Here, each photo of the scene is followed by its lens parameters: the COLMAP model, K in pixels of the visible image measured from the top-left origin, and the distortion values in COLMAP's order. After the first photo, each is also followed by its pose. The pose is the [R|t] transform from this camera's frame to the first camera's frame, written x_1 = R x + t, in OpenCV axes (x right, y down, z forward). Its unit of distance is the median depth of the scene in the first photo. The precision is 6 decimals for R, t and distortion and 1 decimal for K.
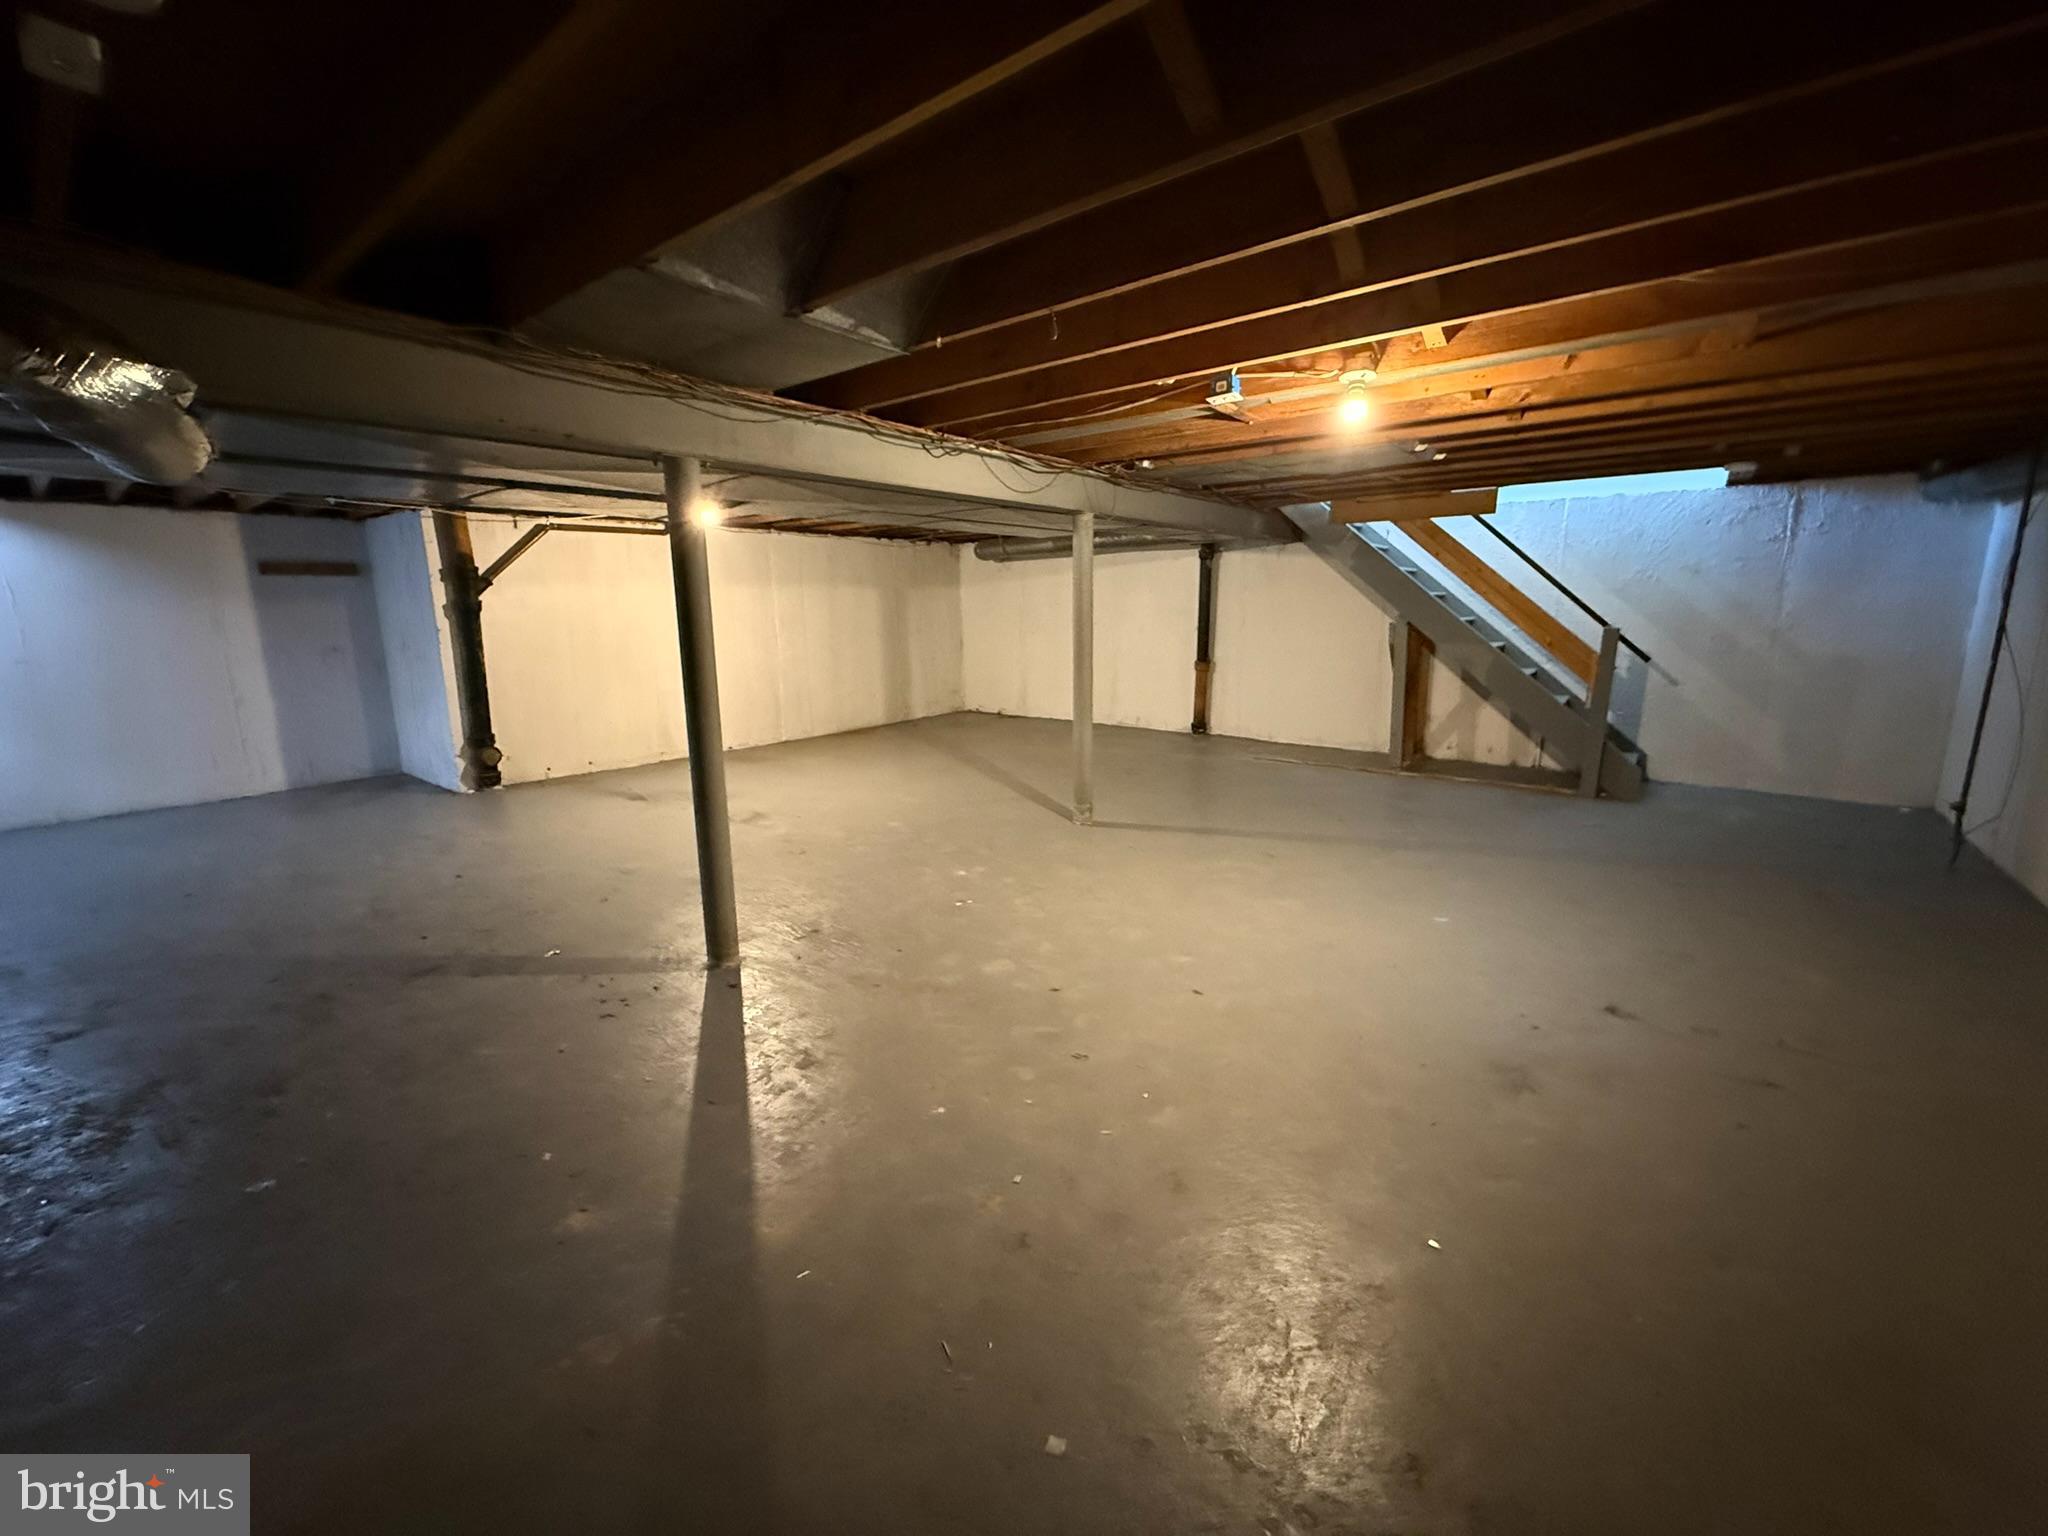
lens RADIAL K [[796.7, 0, 1024.0], [0, 796.7, 768.0], [0, 0, 1]] dist [0.017305, 0.000007]
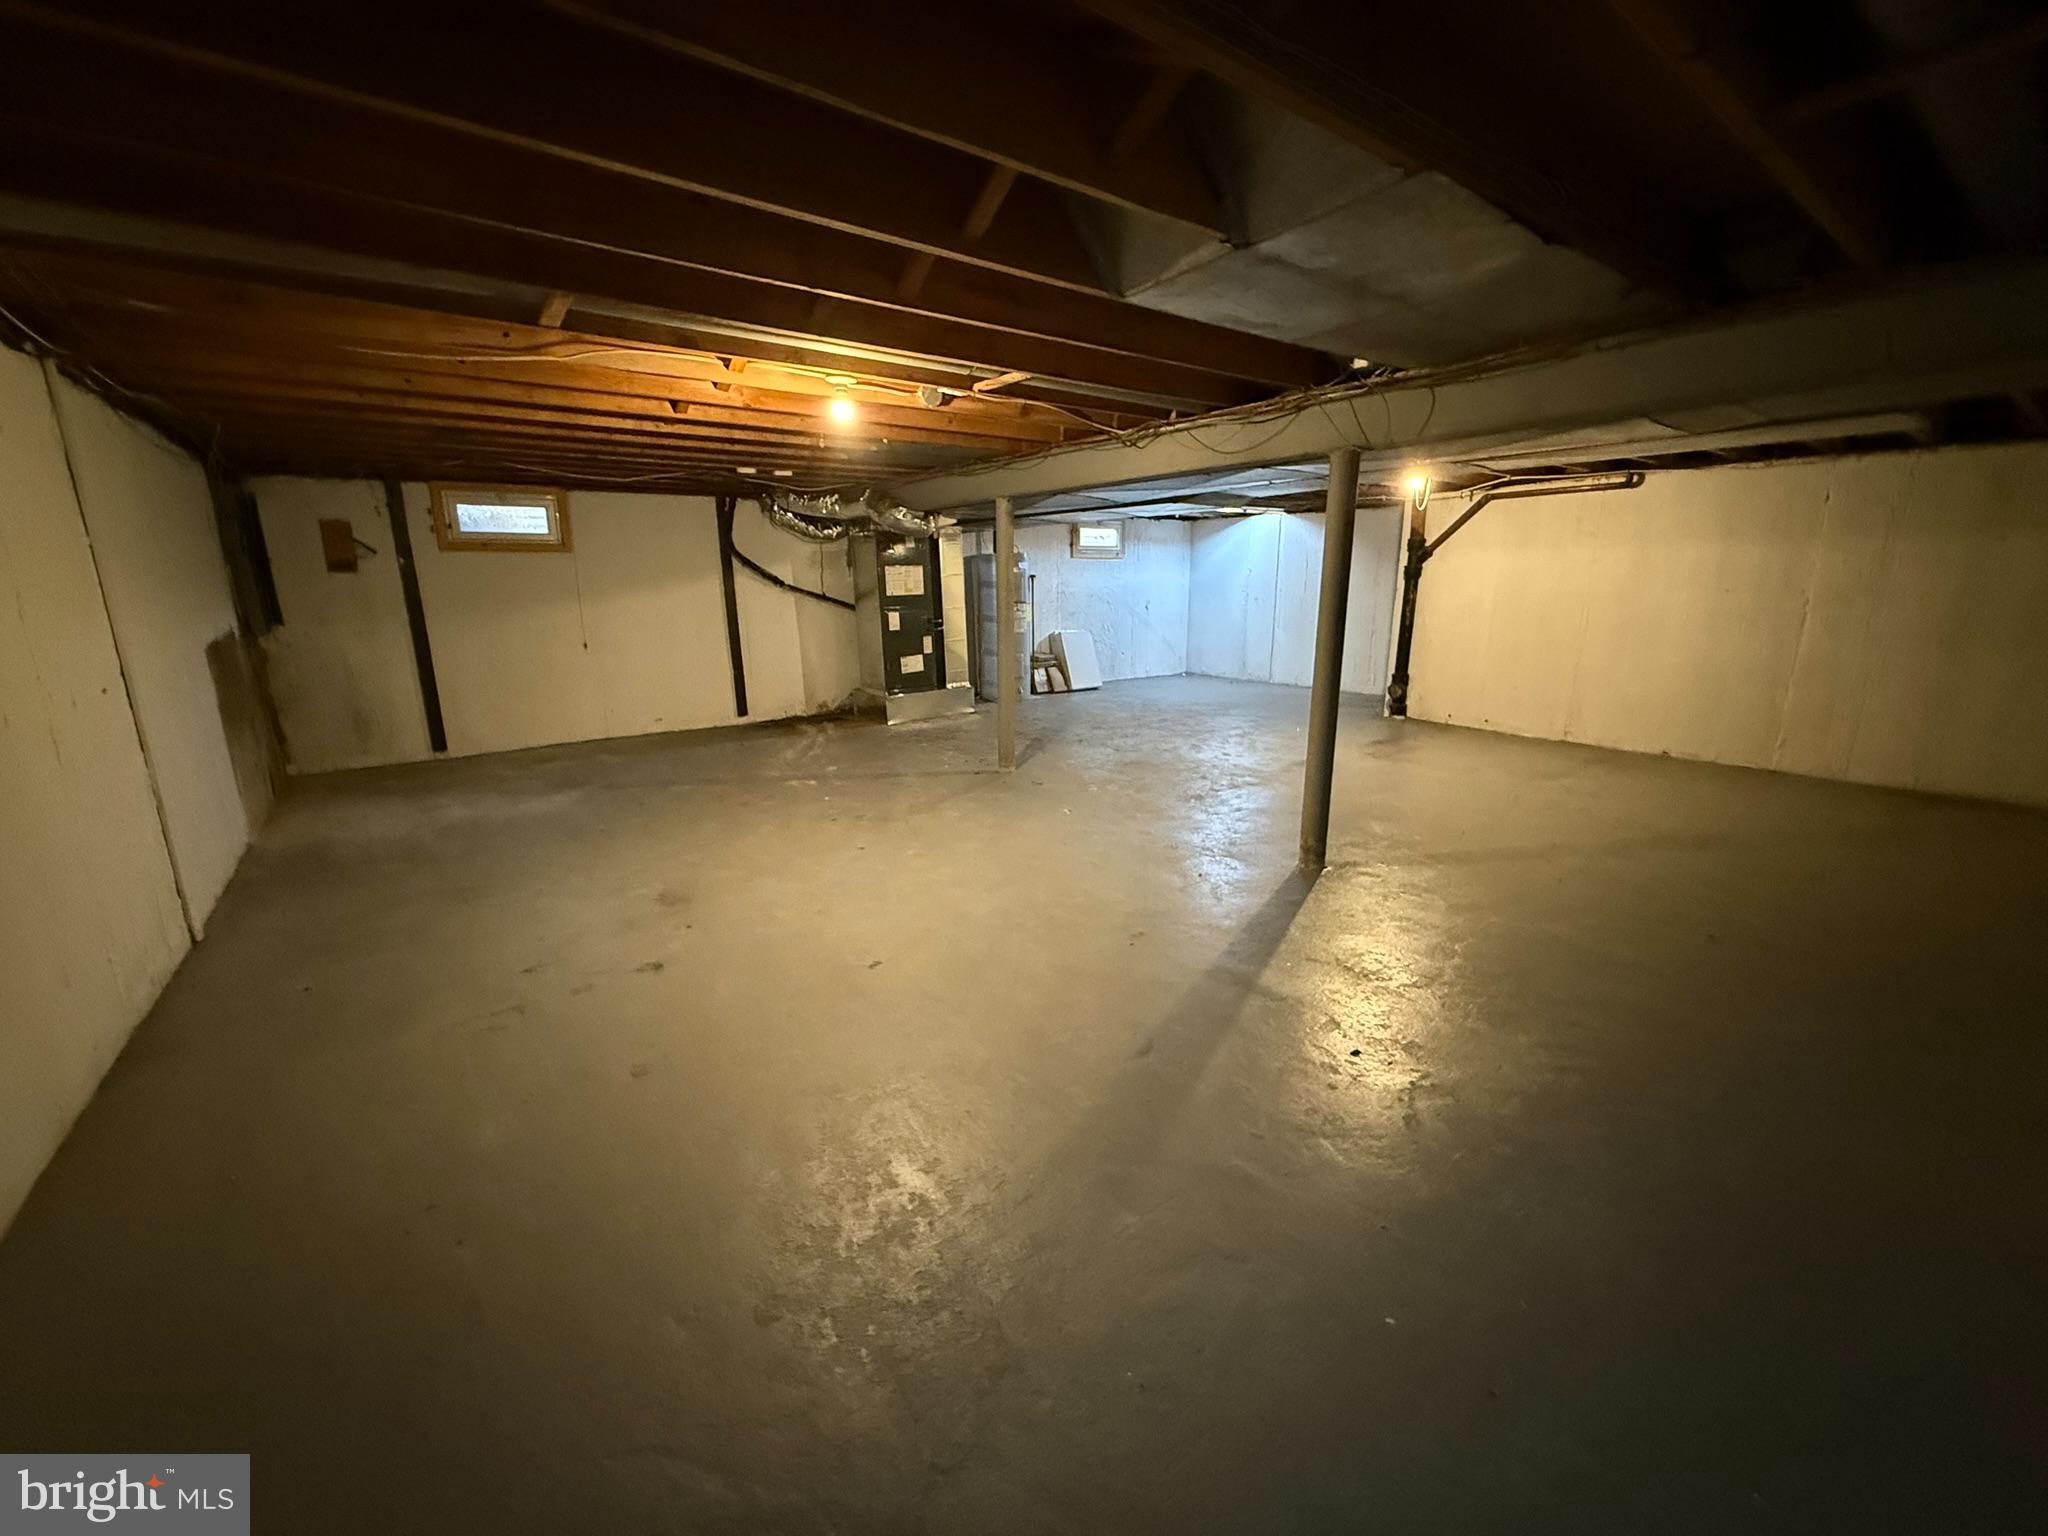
lens RADIAL K [[826.4, 0, 1024.0], [0, 826.4, 768.0], [0, 0, 1]] dist [-0.000033, 0.000003]
pose [[-0.251694, 0.230220, -0.940026, 1.307226], [-0.190749, 0.940442, 0.281396, -0.280137], [0.948823, 0.250134, -0.192789, 1.337856]]
